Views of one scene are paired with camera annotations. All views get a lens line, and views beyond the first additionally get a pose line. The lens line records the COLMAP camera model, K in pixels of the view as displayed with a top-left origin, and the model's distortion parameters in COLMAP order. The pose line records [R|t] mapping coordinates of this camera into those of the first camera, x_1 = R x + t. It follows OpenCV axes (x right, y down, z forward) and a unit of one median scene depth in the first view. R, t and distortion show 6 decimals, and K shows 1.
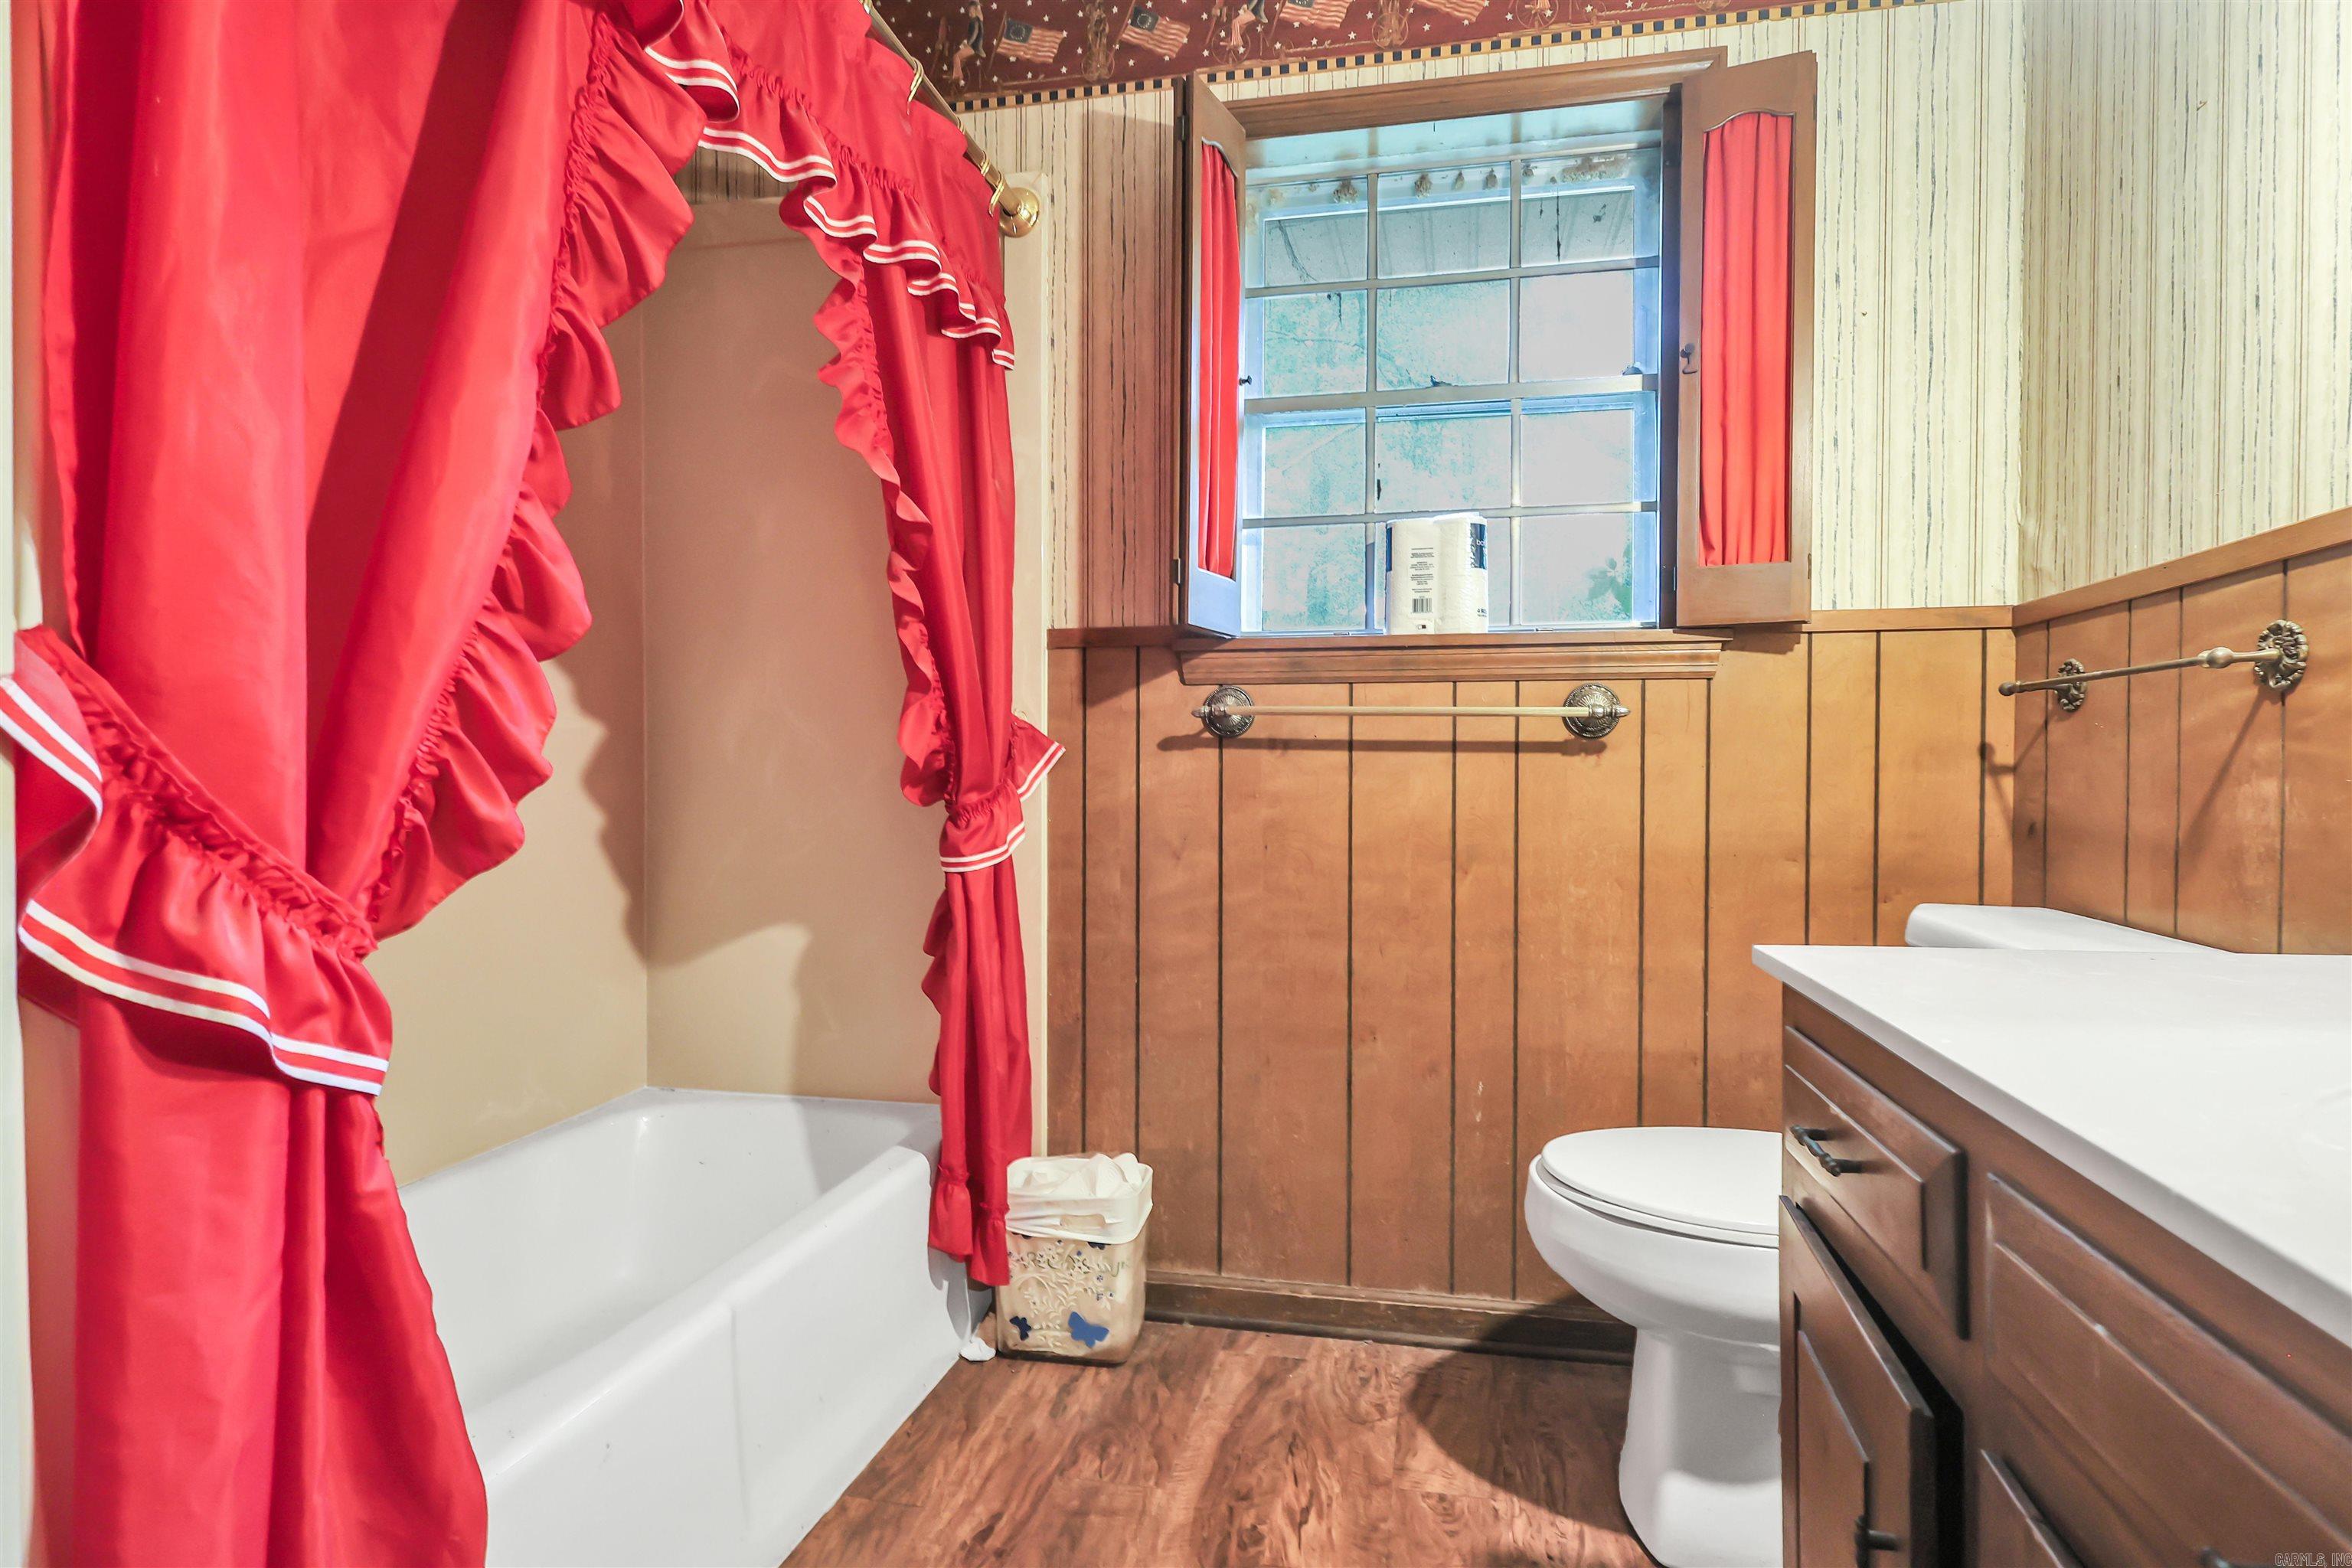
lens RADIAL K [[1238.4, 0, 1176.4], [0, 1238.4, 776.2], [0, 0, 1]] dist [-0.000282, 0.001653]
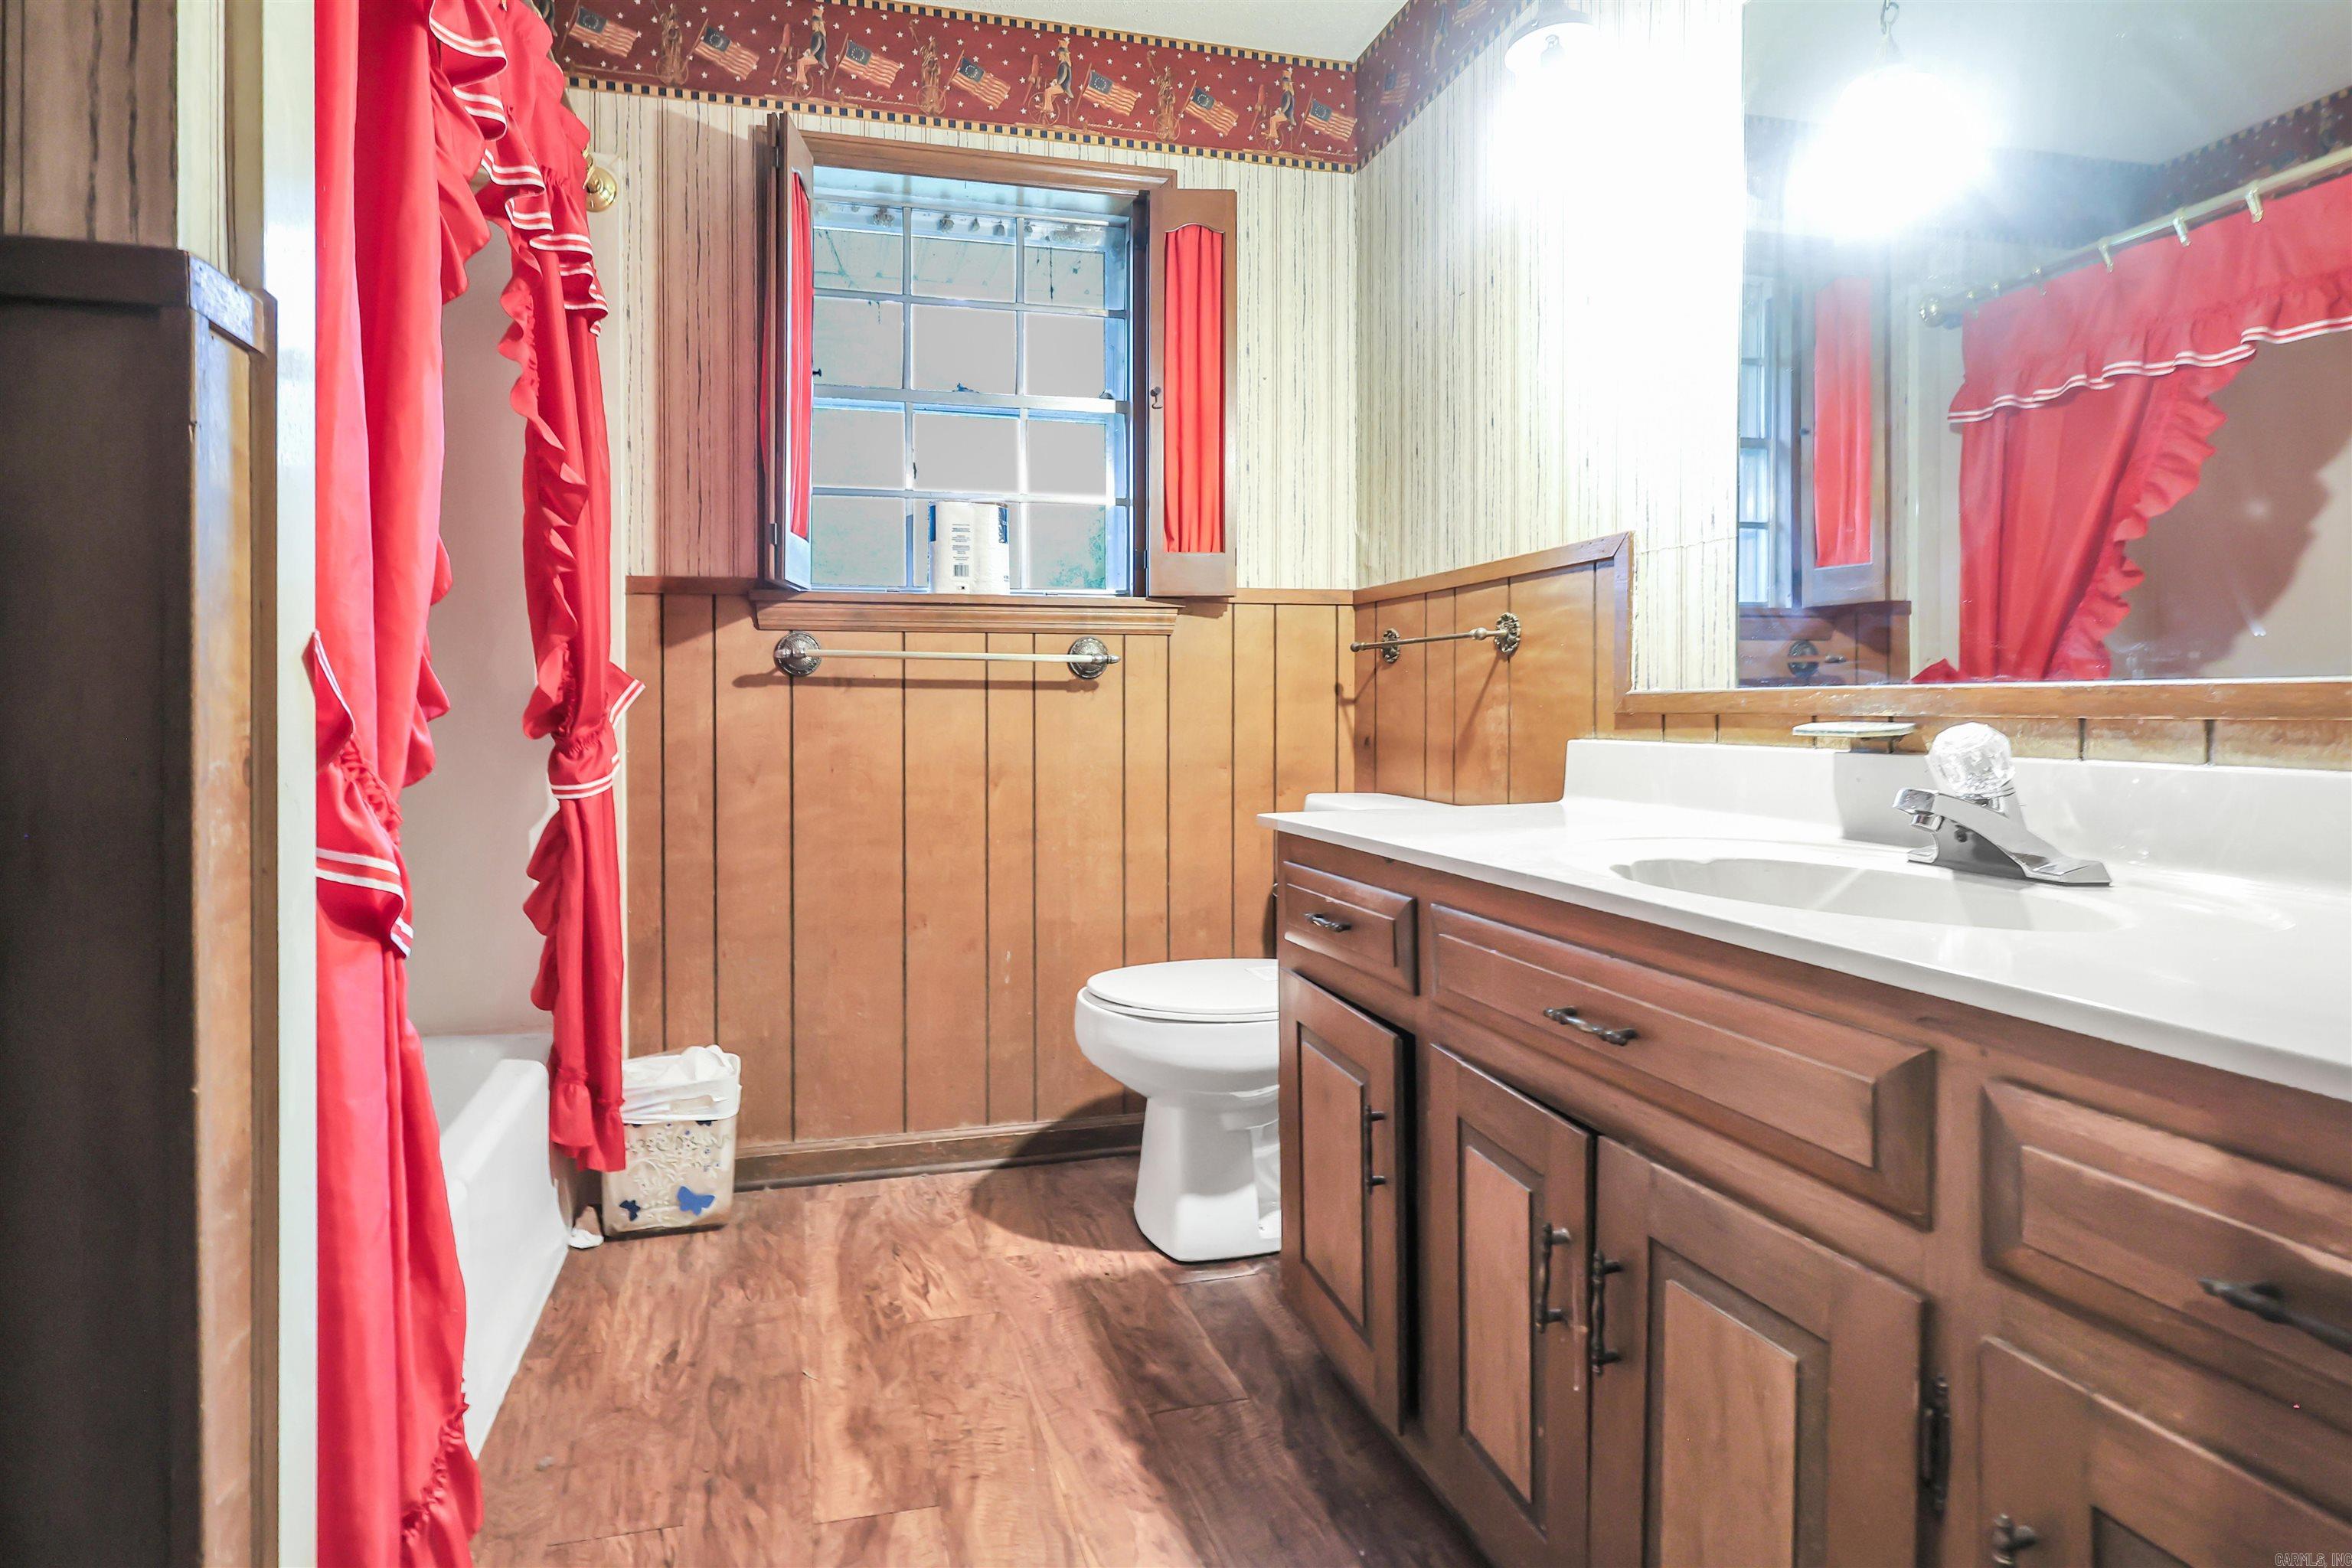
lens RADIAL K [[1119.2, 0, 1168.8], [0, 1119.2, 699.6], [0, 0, 1]] dist [0.000155, -0.000082]
pose [[0.895898, -0.002409, 0.444253, -0.113600], [0.006910, 0.999940, -0.008513, 0.001865], [-0.444206, 0.010696, 0.895861, -0.092268]]
